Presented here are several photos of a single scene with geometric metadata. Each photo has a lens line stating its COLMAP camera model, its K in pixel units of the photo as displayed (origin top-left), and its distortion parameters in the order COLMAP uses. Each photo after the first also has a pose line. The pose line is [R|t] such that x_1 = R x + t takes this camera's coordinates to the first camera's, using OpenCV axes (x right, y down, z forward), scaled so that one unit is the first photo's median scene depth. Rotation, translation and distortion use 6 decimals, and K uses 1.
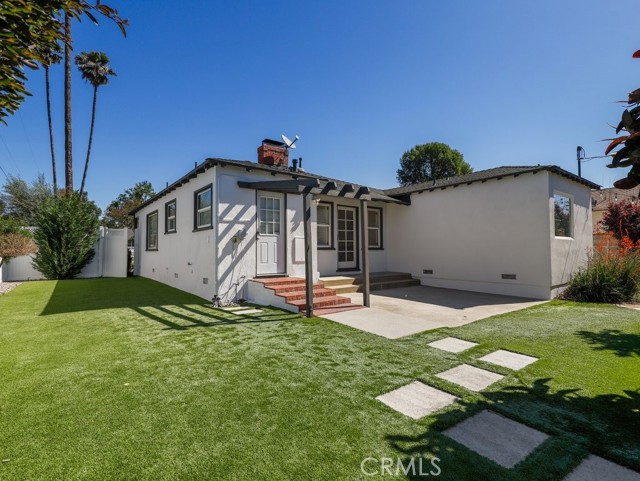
lens RADIAL K [[327.5, 0, 316.0], [0, 327.5, 239.4], [0, 0, 1]] dist [0.008953, -0.001201]
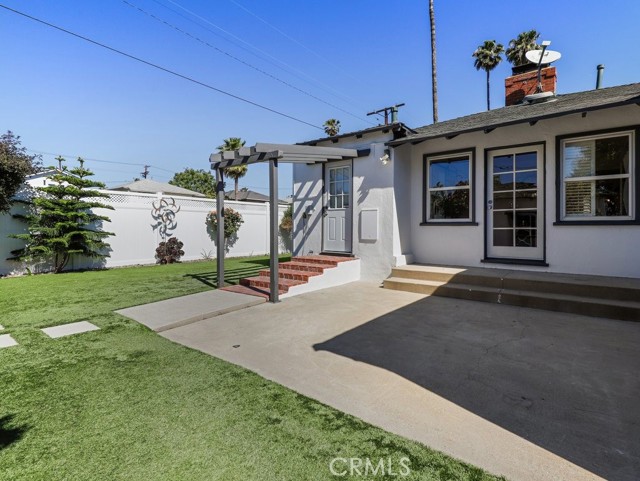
lens RADIAL K [[327.5, 0, 326.5], [0, 327.5, 236.2], [0, 0, 1]] dist [0.008953, -0.001201]
pose [[0.260319, 0.022582, -0.965258, 0.570295], [0.024764, 0.999241, 0.030055, 0.026403], [0.965205, -0.031727, 0.259563, 0.573792]]
